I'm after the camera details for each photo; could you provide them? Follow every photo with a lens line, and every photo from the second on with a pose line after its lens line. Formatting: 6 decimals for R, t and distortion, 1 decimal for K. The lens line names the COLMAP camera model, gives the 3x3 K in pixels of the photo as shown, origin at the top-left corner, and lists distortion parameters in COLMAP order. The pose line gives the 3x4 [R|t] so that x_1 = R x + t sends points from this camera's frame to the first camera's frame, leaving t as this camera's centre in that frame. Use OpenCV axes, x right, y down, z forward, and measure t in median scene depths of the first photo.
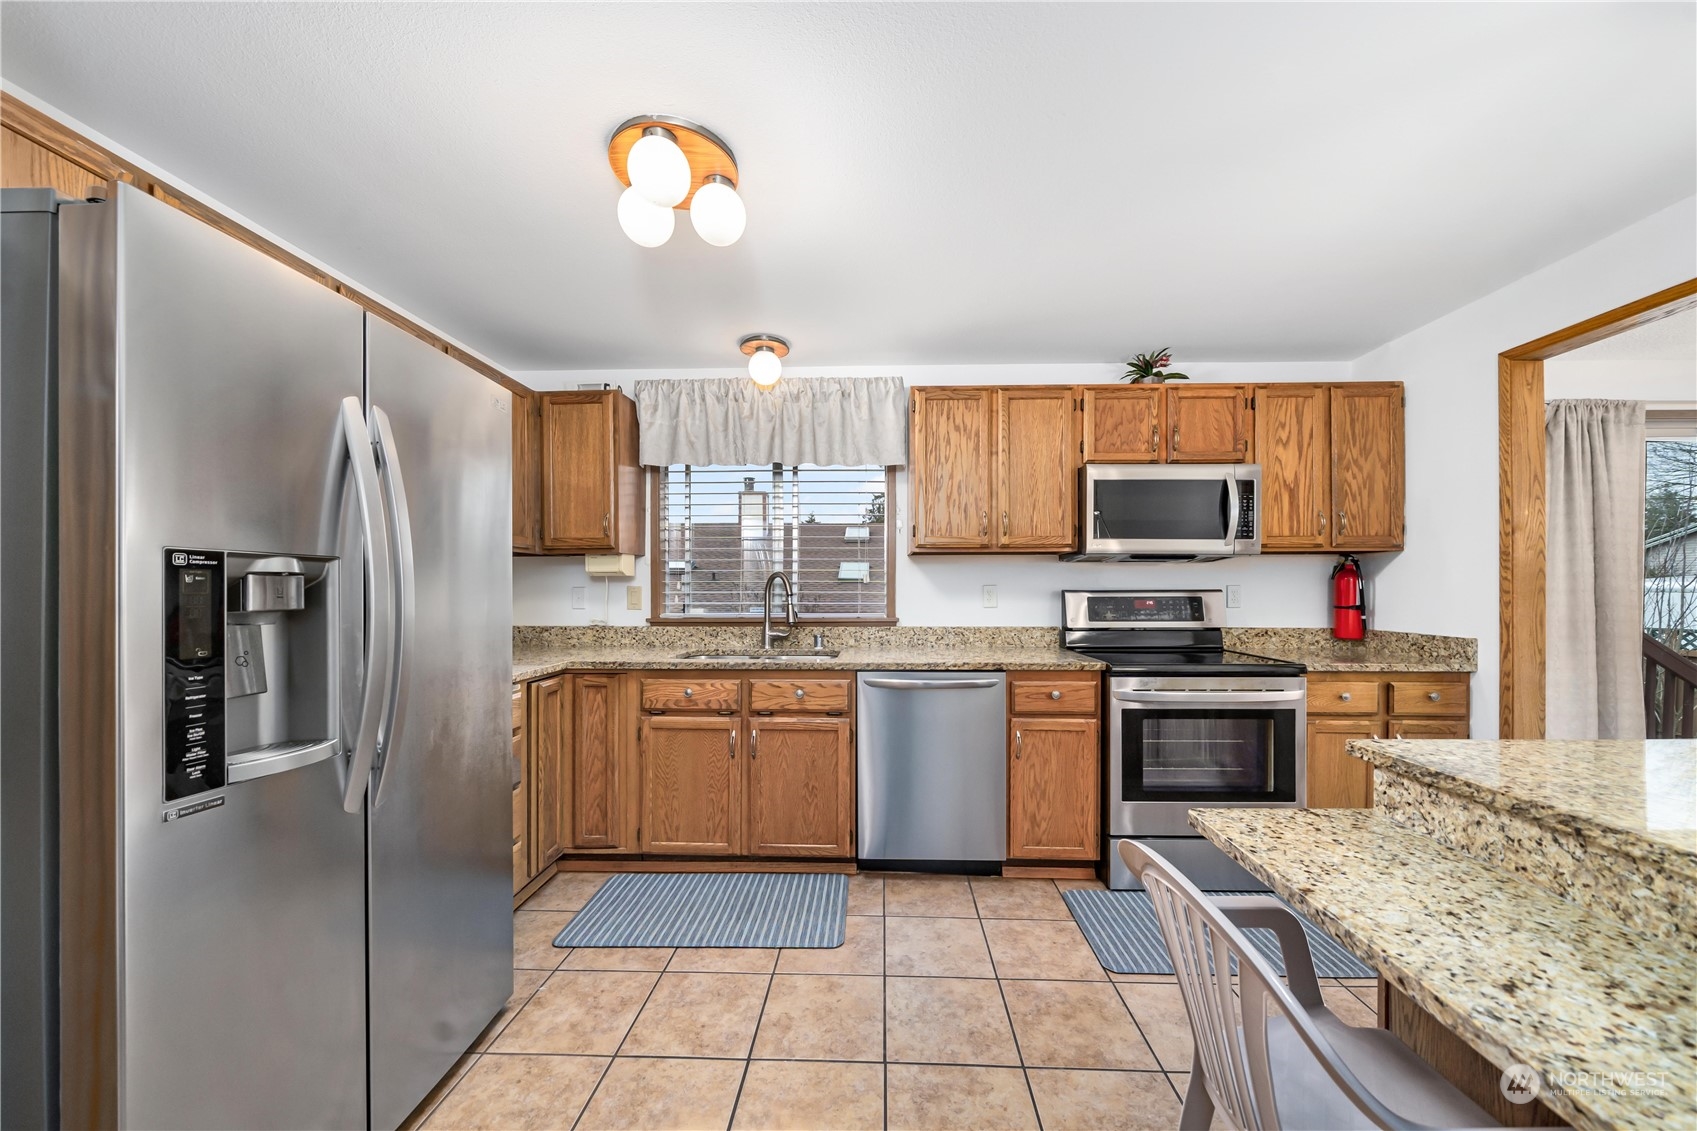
lens RADIAL K [[610.7, 0, 853.4], [0, 610.7, 585.6], [0, 0, 1]] dist [-0.005779, -0.000034]
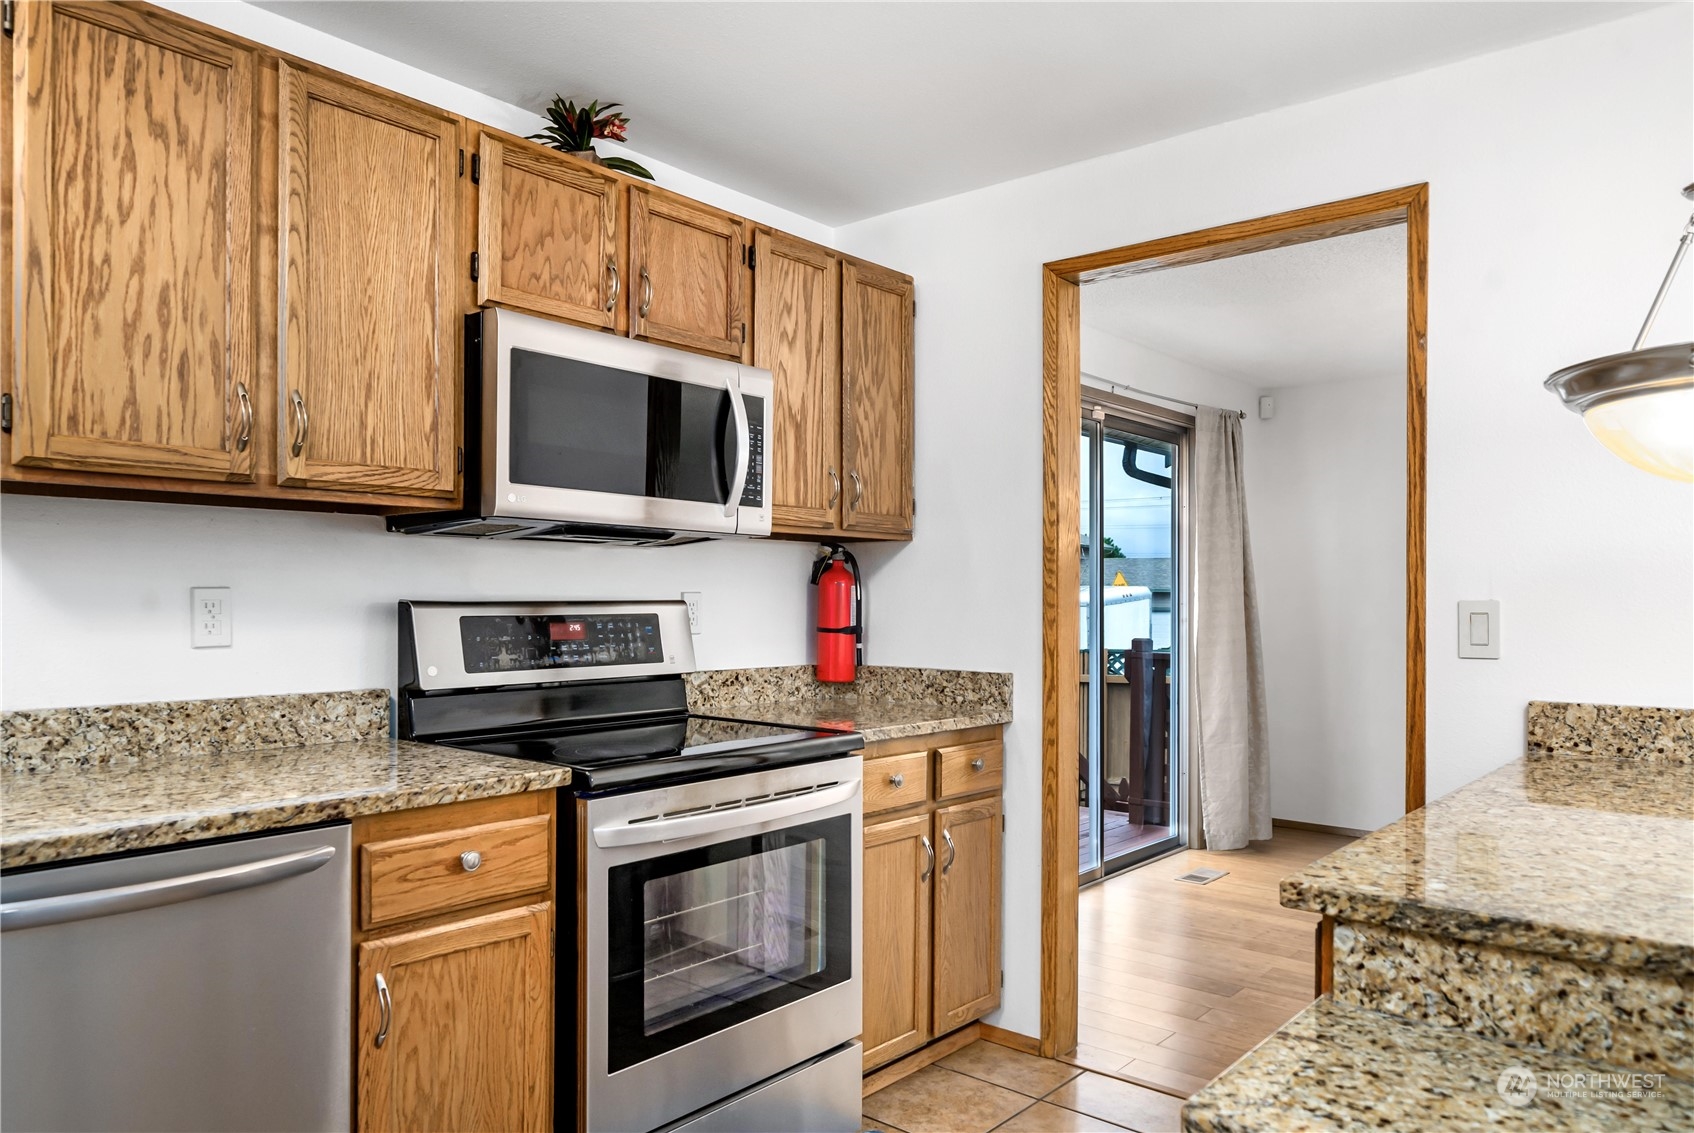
lens RADIAL K [[1168.7, 0, 847.1], [0, 1168.7, 597.7], [0, 0, 1]] dist [0.000951, 0.000973]
pose [[0.615029, 0.003715, 0.788496, -0.114850], [-0.009060, 0.999956, 0.002355, 0.000573], [-0.788453, -0.008593, 0.615035, 0.300936]]
